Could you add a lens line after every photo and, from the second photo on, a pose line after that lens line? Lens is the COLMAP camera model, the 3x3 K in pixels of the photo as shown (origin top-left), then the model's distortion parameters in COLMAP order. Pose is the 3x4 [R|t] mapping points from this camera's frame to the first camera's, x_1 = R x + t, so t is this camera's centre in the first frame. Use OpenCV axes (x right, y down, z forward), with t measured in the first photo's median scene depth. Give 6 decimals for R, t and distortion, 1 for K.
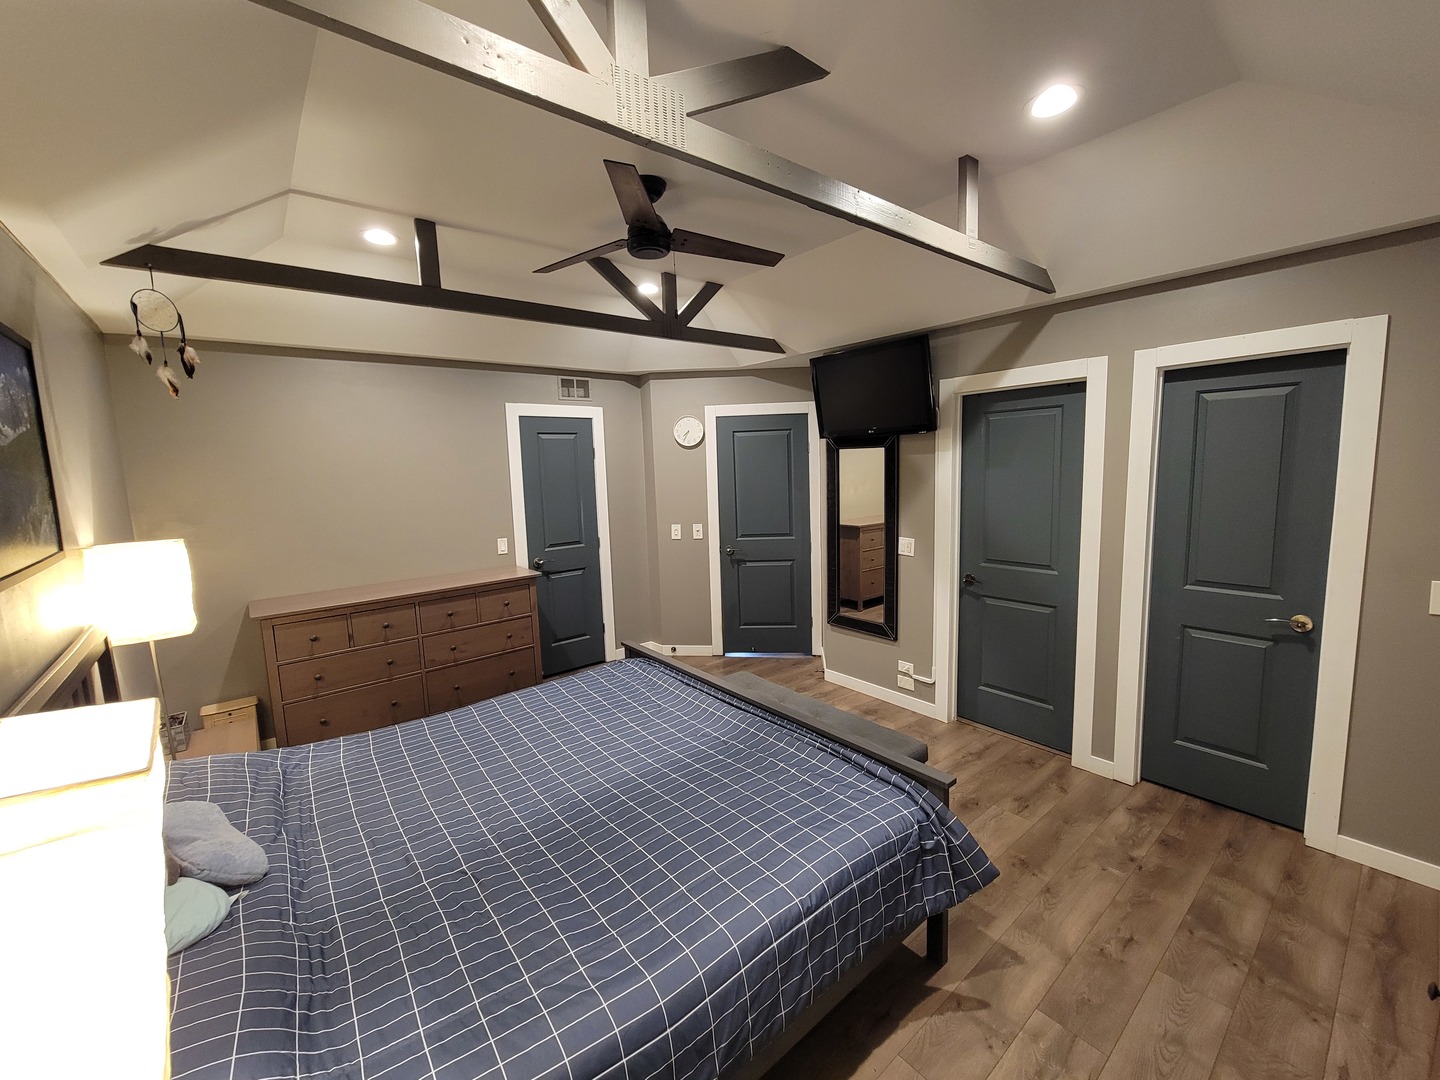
lens RADIAL K [[589.1, 0, 728.6], [0, 589.1, 537.9], [0, 0, 1]] dist [0.000900, -0.000144]
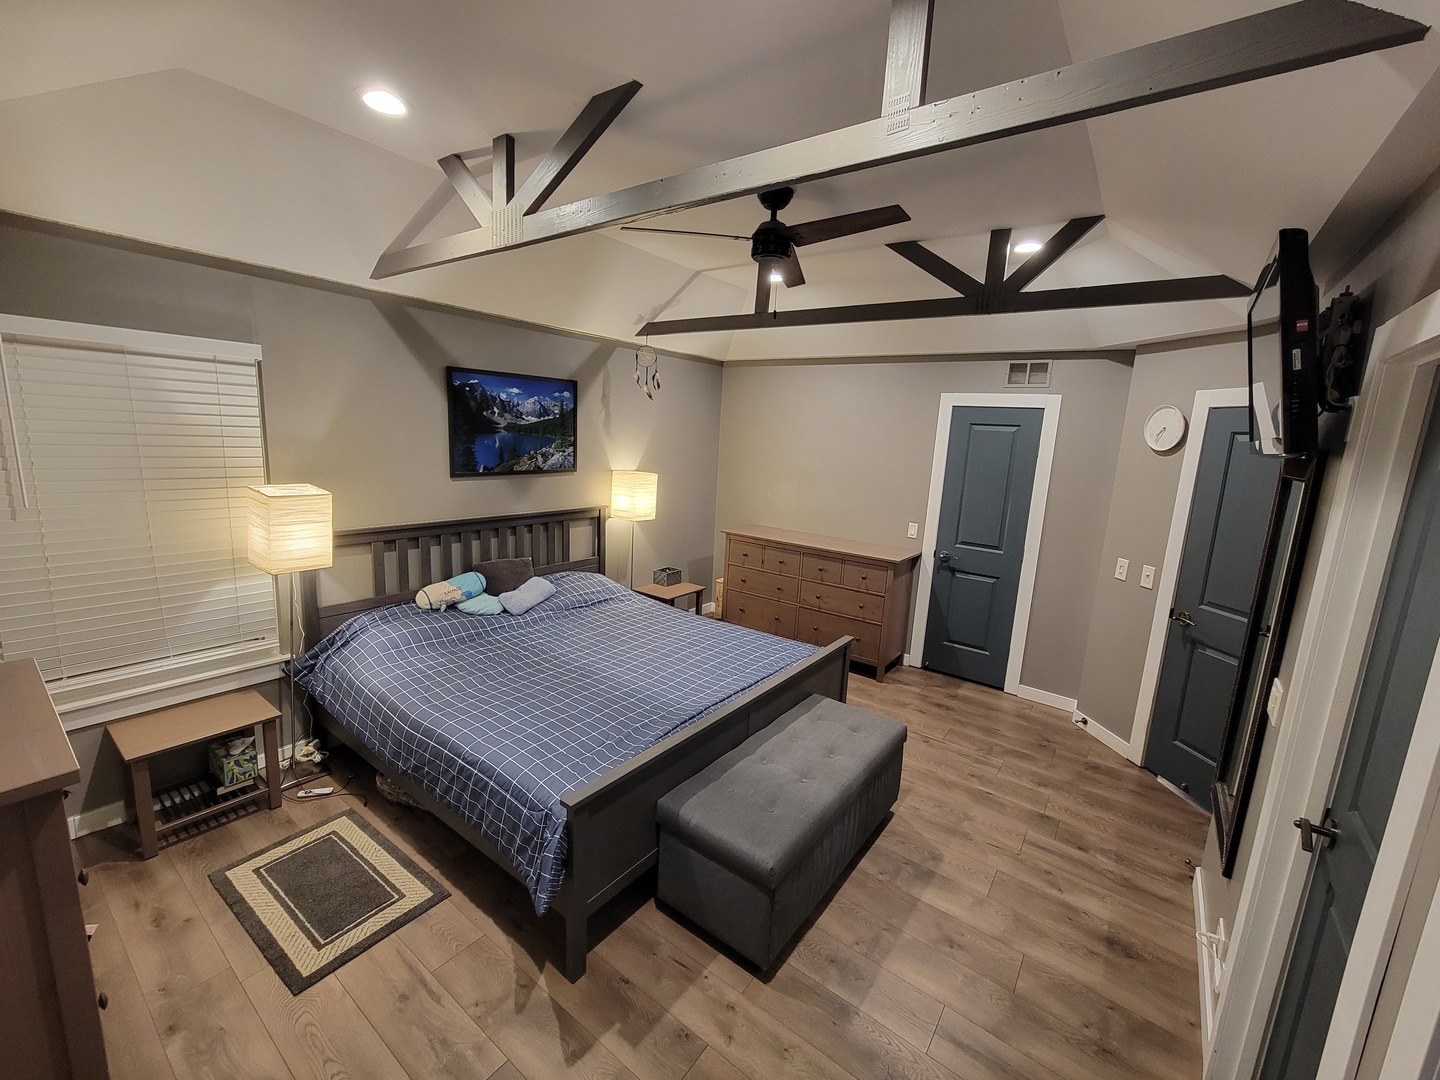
lens RADIAL K [[589.1, 0, 719.0], [0, 589.1, 538.1], [0, 0, 1]] dist [0.000900, -0.000144]
pose [[0.229727, 0.220008, -0.948062, 0.549209], [-0.183201, 0.966477, 0.179889, -0.100755], [0.955857, 0.132361, 0.262331, 0.404000]]
